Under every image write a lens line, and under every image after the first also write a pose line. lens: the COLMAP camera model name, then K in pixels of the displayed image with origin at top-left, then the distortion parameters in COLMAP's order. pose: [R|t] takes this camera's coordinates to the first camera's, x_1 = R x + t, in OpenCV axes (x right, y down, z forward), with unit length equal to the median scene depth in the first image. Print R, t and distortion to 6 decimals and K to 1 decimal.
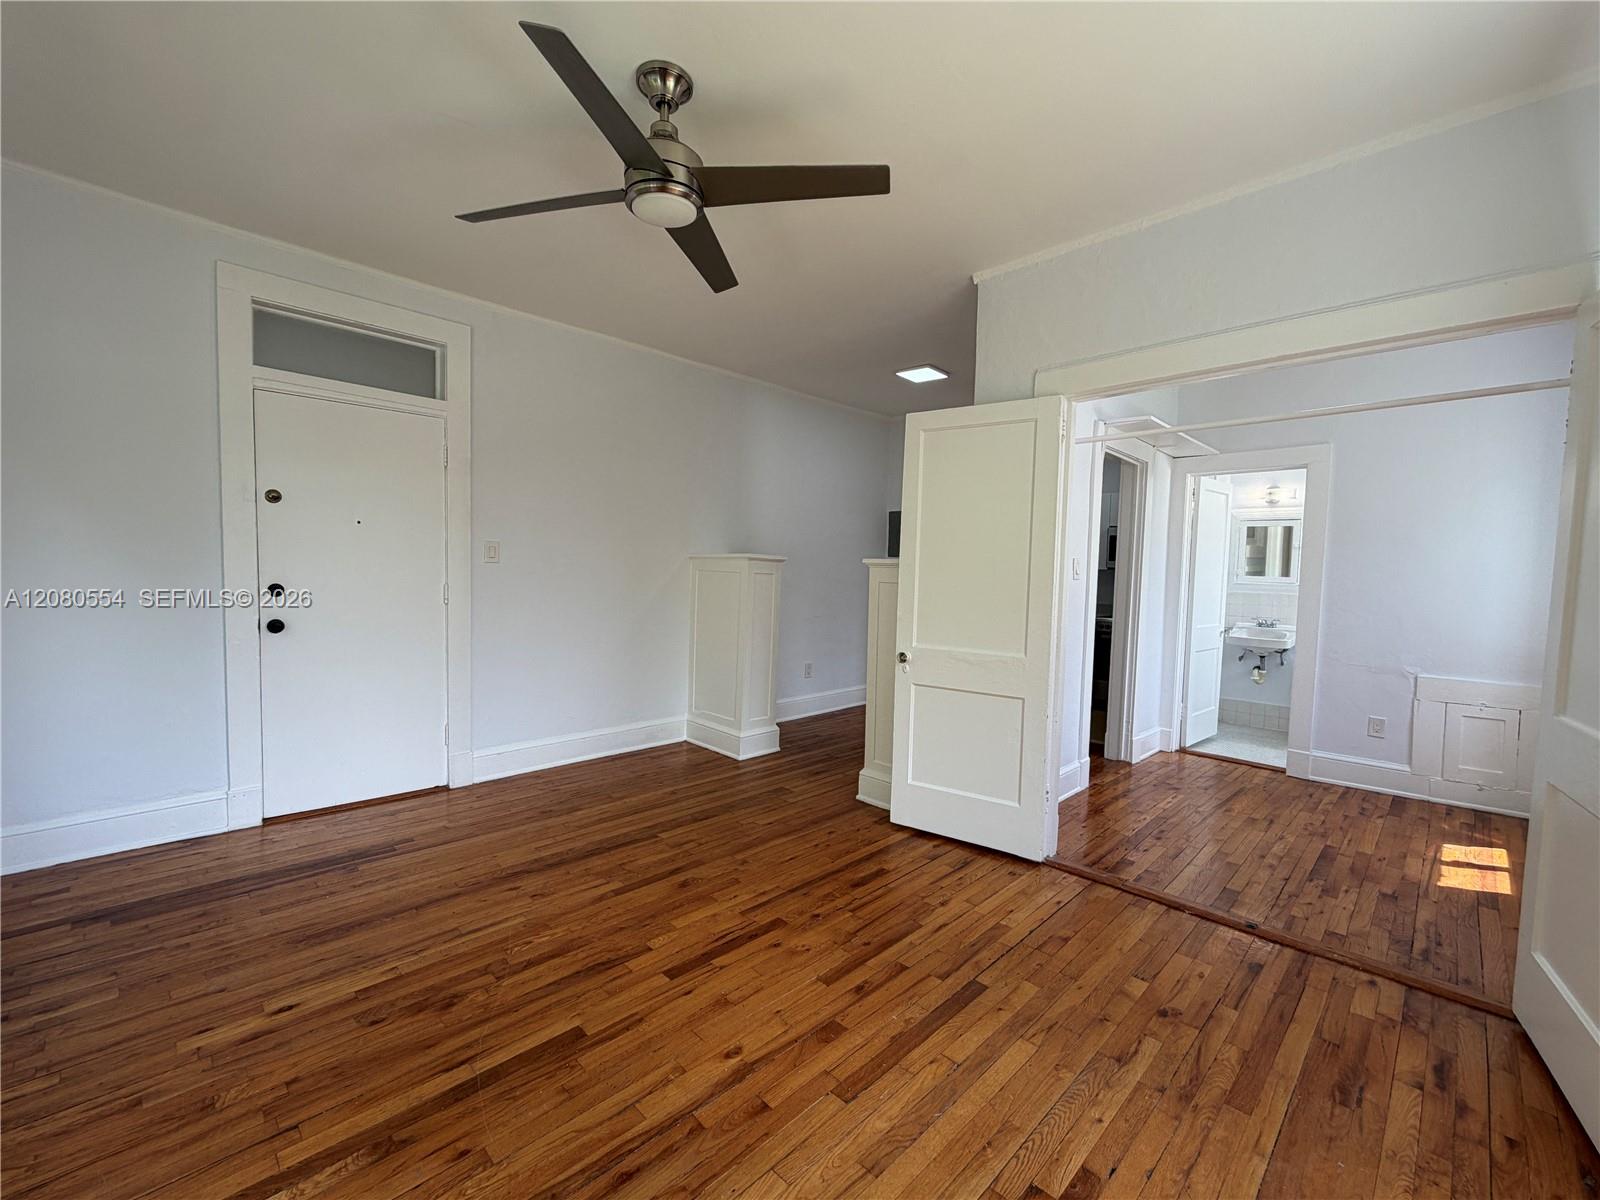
lens RADIAL K [[668.7, 0, 800.0], [0, 668.7, 600.0], [0, 0, 1]] dist [0.000750, -0.000261]
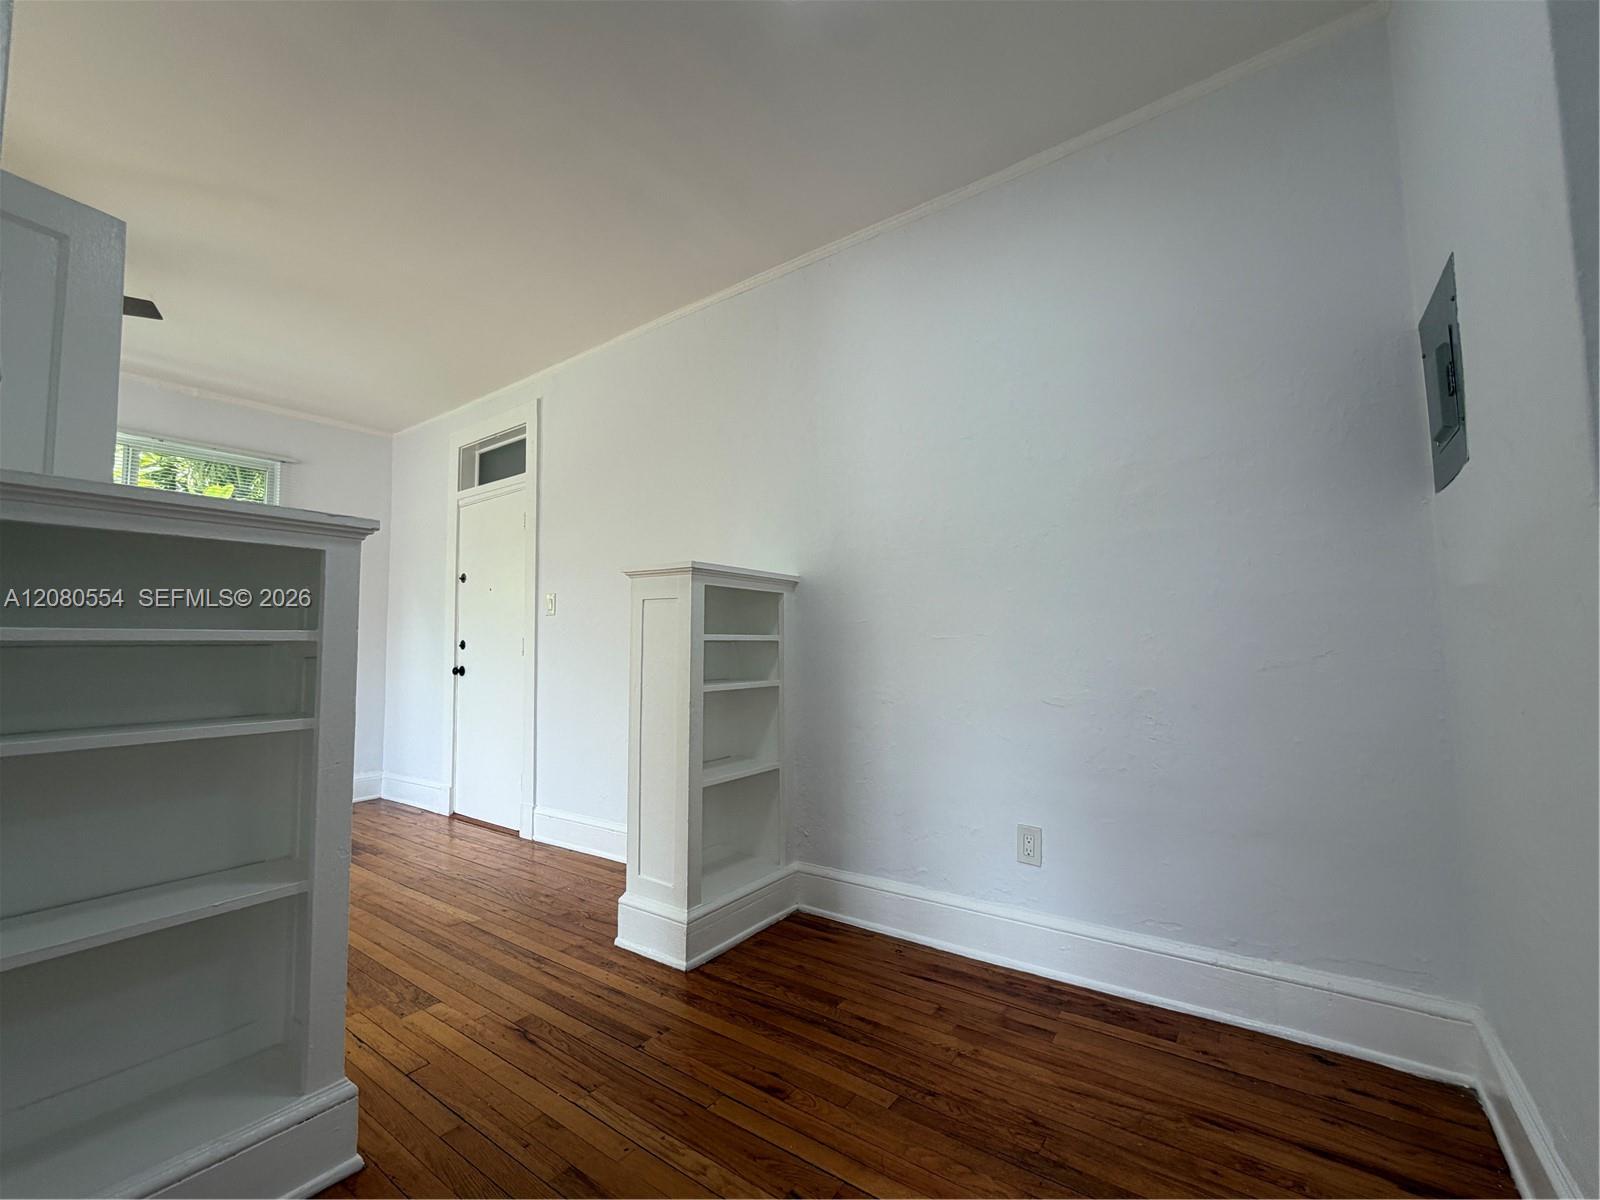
lens RADIAL K [[668.7, 0, 800.0], [0, 668.7, 600.0], [0, 0, 1]] dist [0.000750, -0.000261]
pose [[0.154141, -0.103828, -0.982578, 0.683227], [-0.031342, 0.993449, -0.109893, 0.022817], [0.987552, 0.047735, 0.149877, 1.445628]]
